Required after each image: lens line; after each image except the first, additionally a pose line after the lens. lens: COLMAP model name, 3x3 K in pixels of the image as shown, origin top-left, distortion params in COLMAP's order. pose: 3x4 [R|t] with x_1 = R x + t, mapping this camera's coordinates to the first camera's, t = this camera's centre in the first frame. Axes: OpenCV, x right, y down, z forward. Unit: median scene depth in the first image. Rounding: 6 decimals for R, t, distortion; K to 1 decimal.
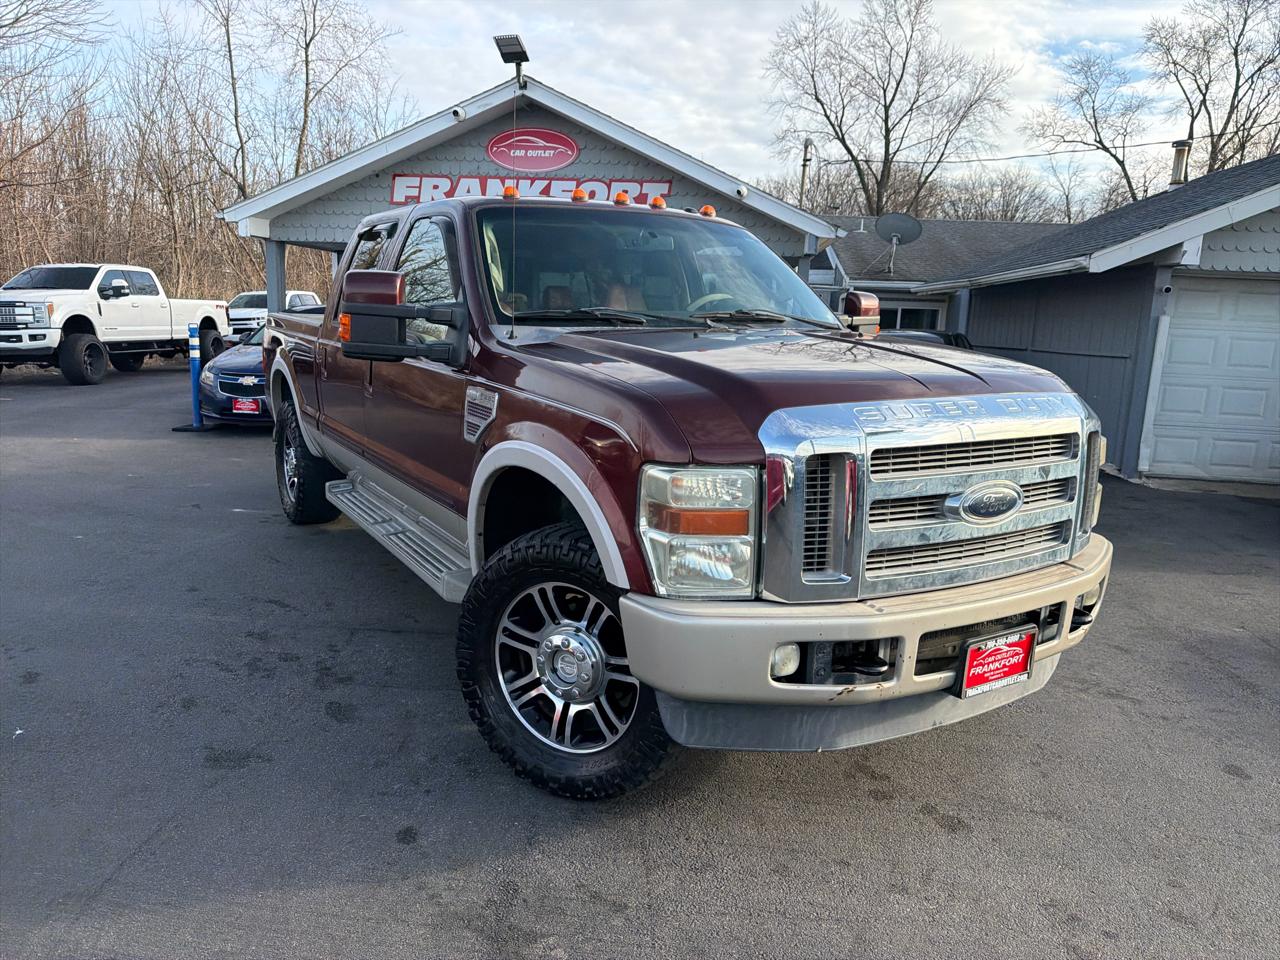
lens RADIAL K [[901.6, 0, 627.5], [0, 901.6, 486.6], [0, 0, 1]] dist [0.023368, -0.034601]
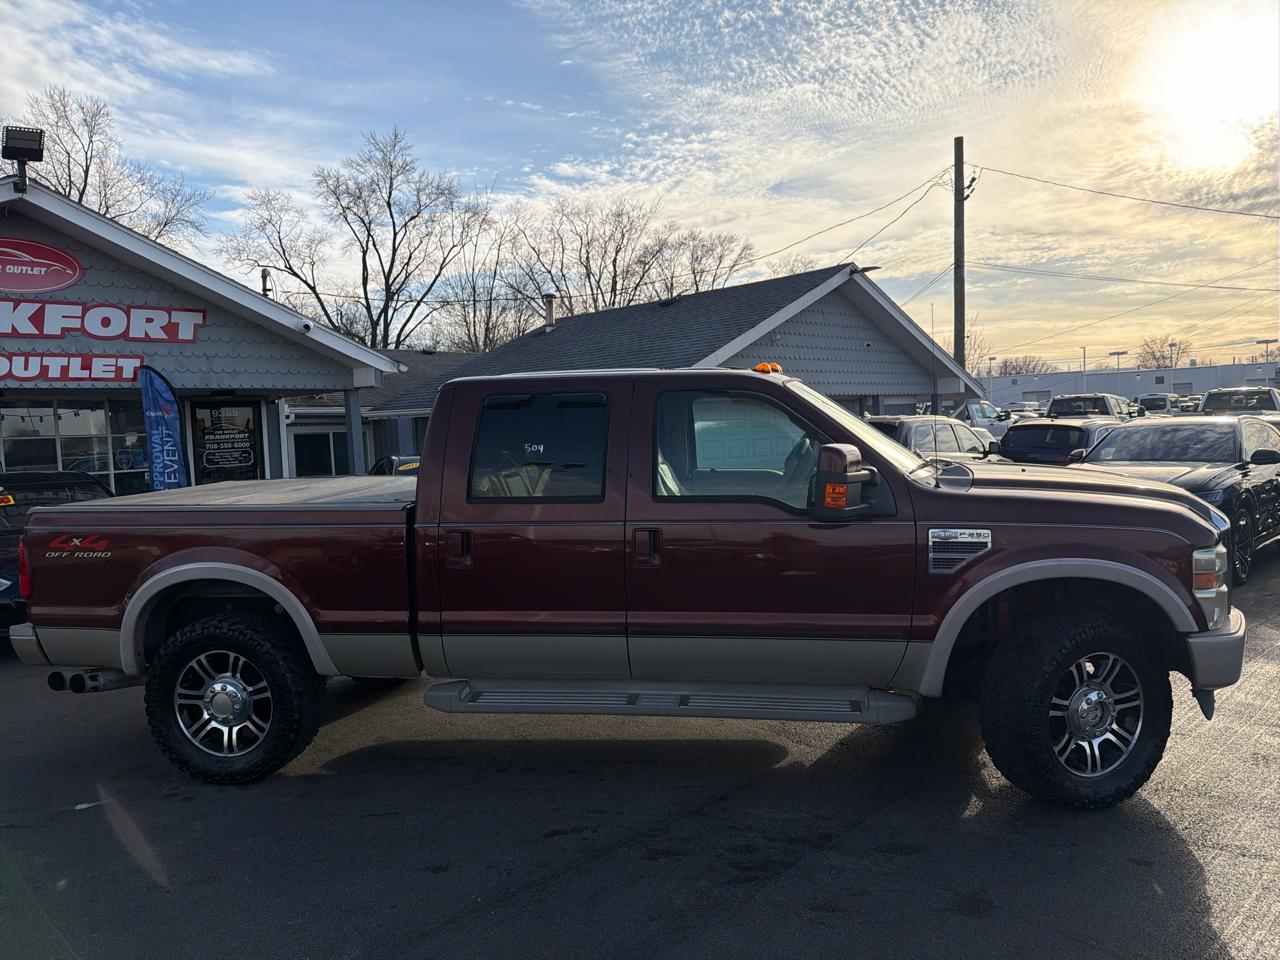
lens RADIAL K [[903.6, 0, 645.1], [0, 903.6, 479.4], [0, 0, 1]] dist [0.016864, -0.024968]
pose [[0.639059, -0.103874, 0.762111, -0.545593], [0.200079, 0.979179, -0.034314, -0.086612], [-0.742679, 0.174412, 0.646536, 0.193402]]
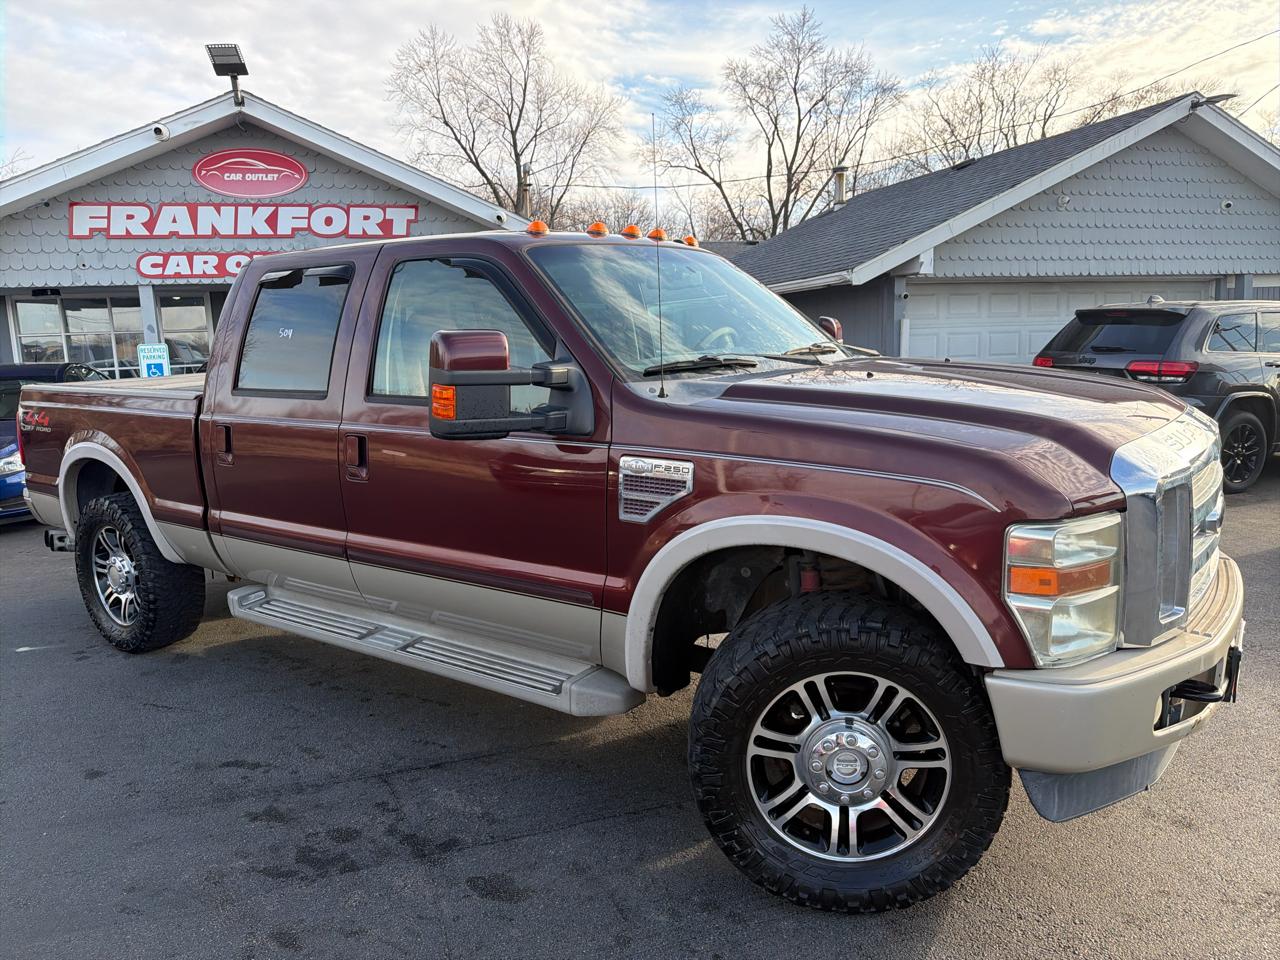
lens RADIAL K [[903.6, 0, 640.3], [0, 903.6, 474.9], [0, 0, 1]] dist [0.016864, -0.024968]
pose [[0.915991, -0.125317, 0.381124, -0.194214], [0.138174, 0.990387, -0.006440, -0.035510], [-0.376653, 0.058561, 0.924502, 0.087879]]
